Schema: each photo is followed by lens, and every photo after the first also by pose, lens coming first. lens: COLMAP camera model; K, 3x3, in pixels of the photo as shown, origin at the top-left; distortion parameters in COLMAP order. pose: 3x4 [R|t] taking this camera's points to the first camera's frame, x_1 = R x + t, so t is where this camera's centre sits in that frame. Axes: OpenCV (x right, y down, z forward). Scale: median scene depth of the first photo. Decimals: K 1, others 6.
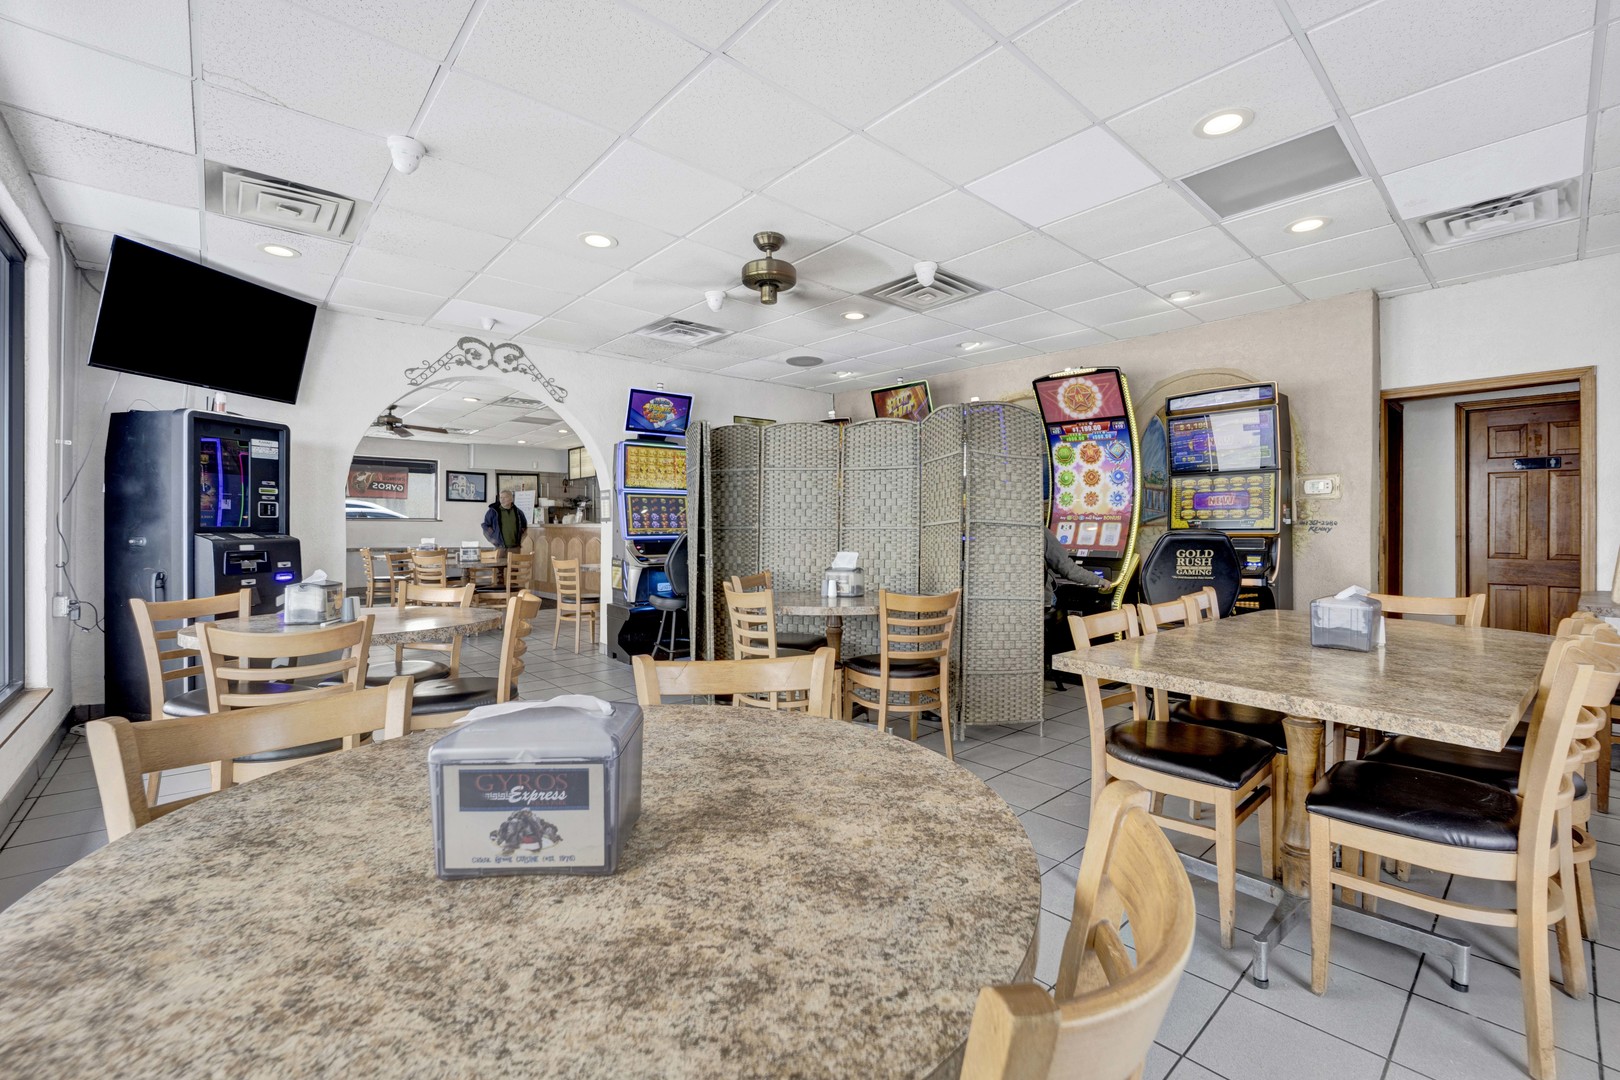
lens RADIAL K [[678.1, 0, 829.1], [0, 678.1, 521.9], [0, 0, 1]] dist [-0.024187, 0.002018]
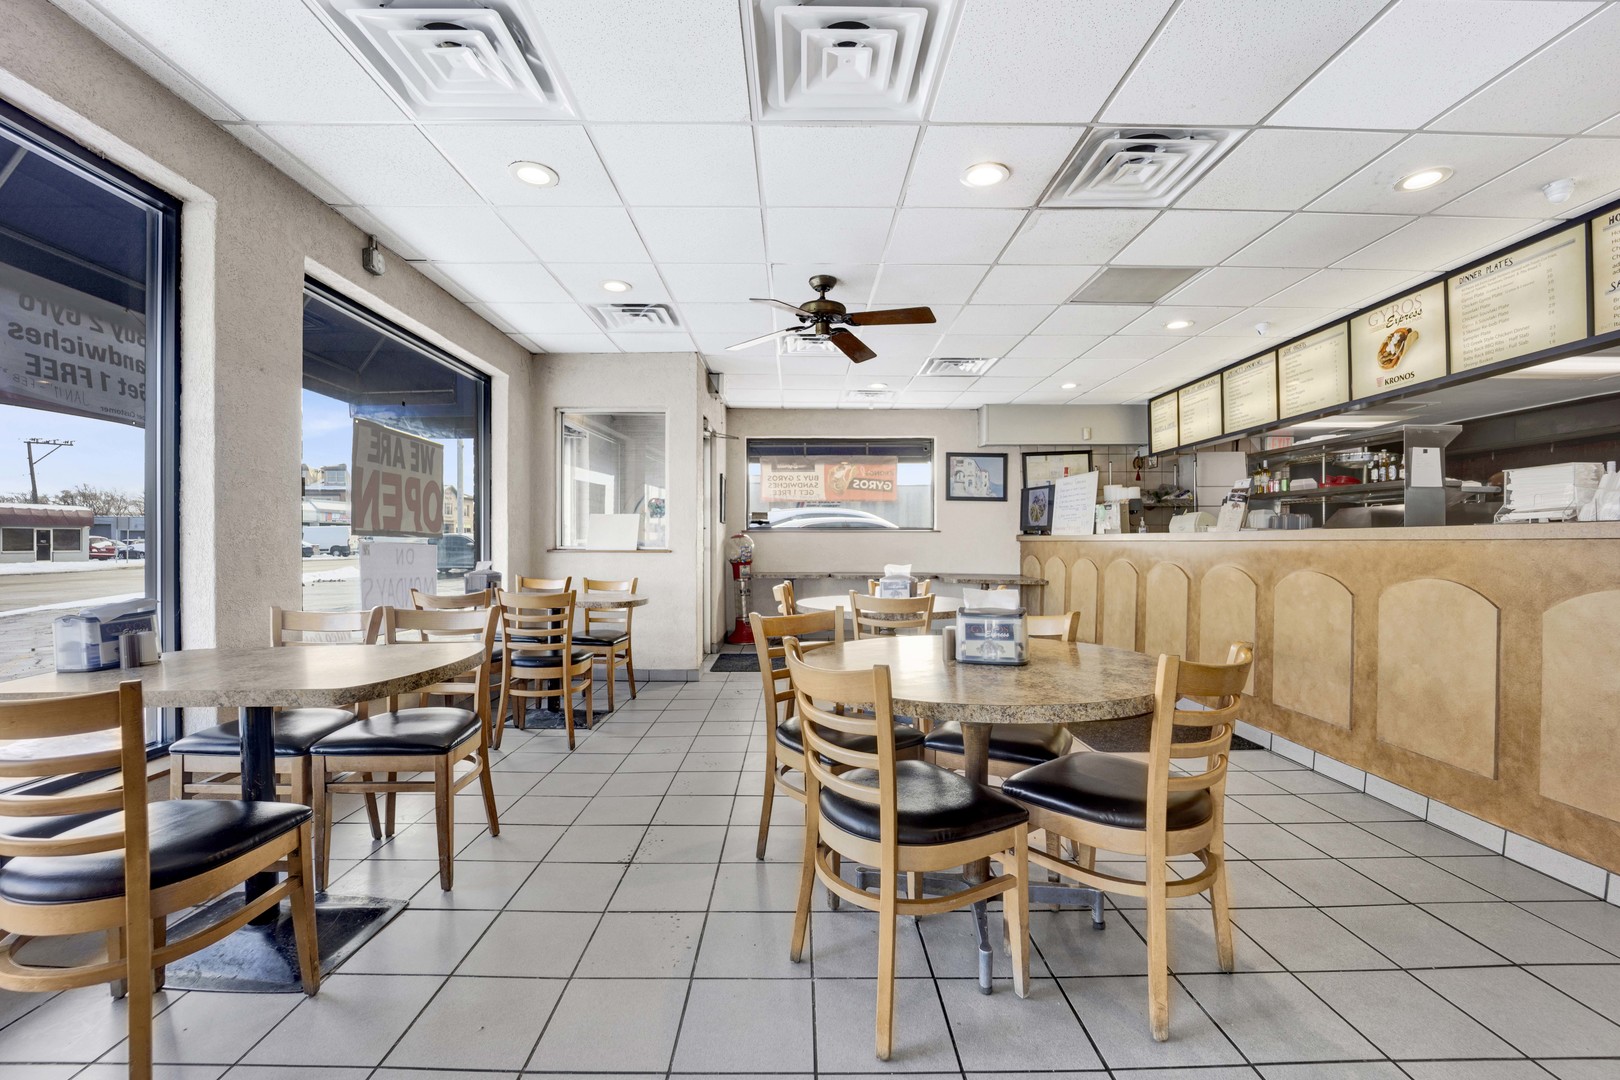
lens RADIAL K [[678.1, 0, 798.0], [0, 678.1, 544.7], [0, 0, 1]] dist [-0.024187, 0.002018]
pose [[0.728372, 0.002149, -0.685178, -0.605047], [0.000427, 0.999993, 0.003590, 0.020369], [0.685182, -0.002908, 0.728367, 1.136462]]
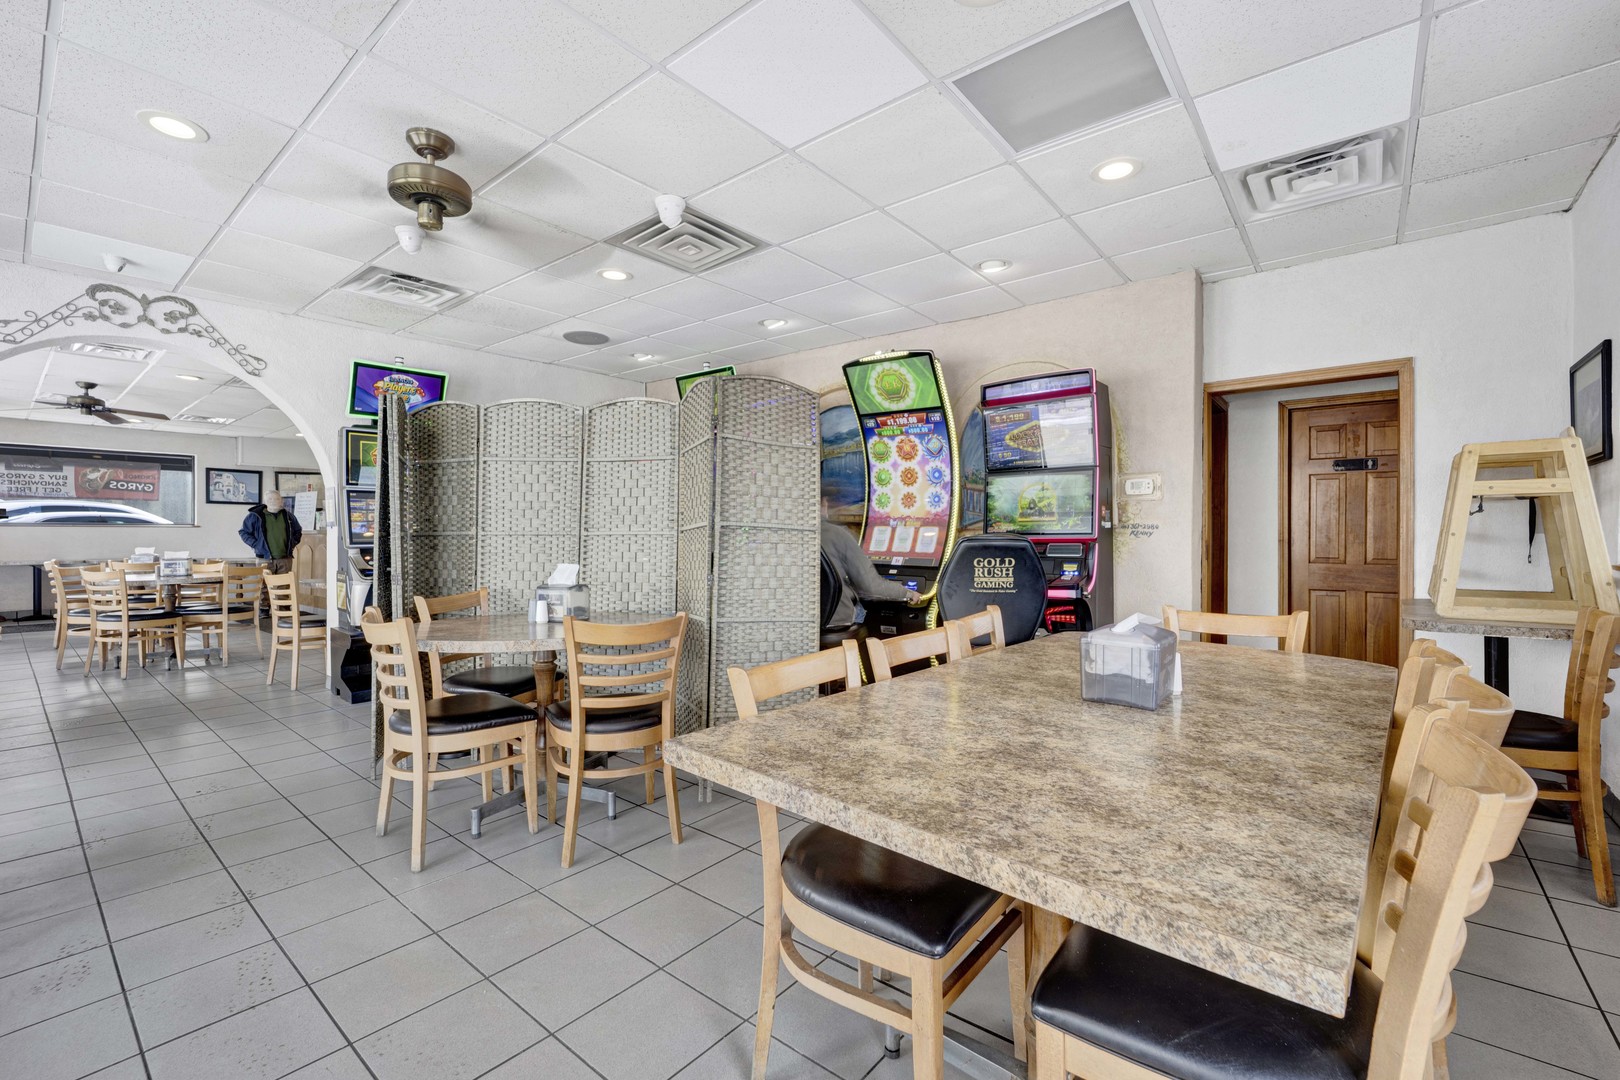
lens RADIAL K [[678.1, 0, 804.6], [0, 678.1, 530.6], [0, 0, 1]] dist [-0.024187, 0.002018]
pose [[0.990534, -0.001788, 0.137259, 0.162640], [0.001385, 0.999994, 0.003025, 0.003689], [-0.137263, -0.002806, 0.990531, 0.166976]]
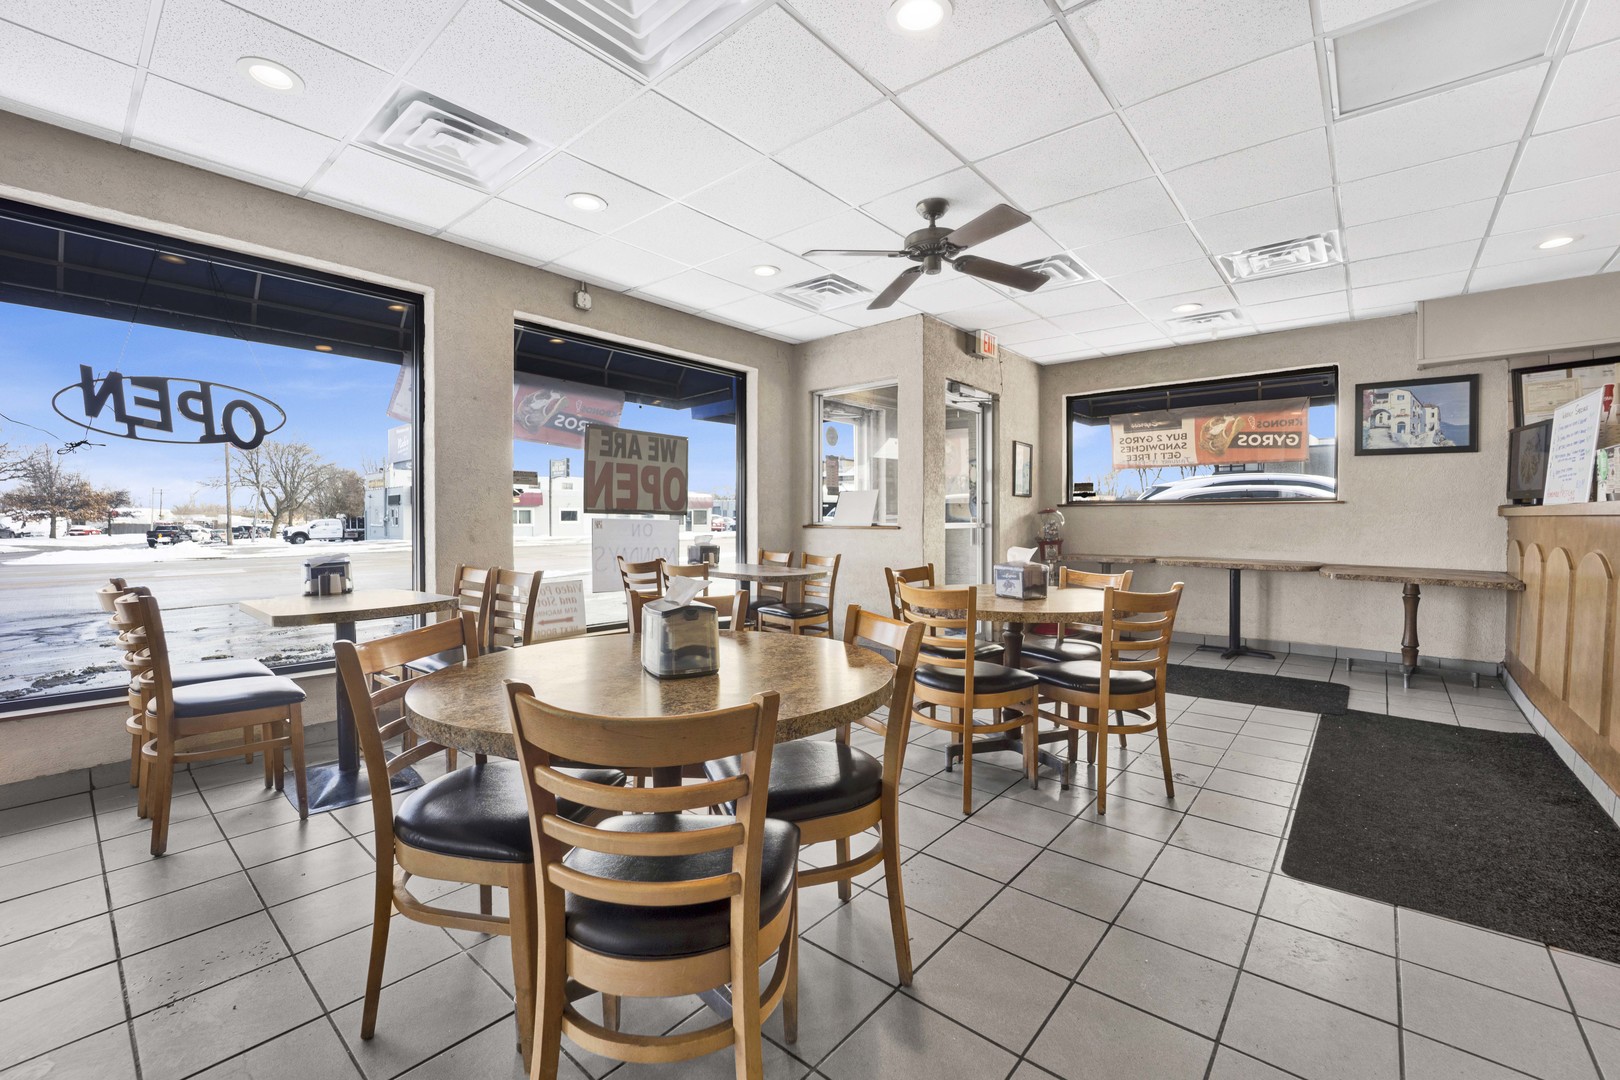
lens RADIAL K [[678.1, 0, 794.5], [0, 678.1, 527.3], [0, 0, 1]] dist [-0.024187, 0.002018]
pose [[0.090856, 0.011918, -0.995793, -0.466716], [0.001647, 0.999925, 0.012117, 0.021136], [0.995863, -0.002741, 0.090830, 1.567707]]
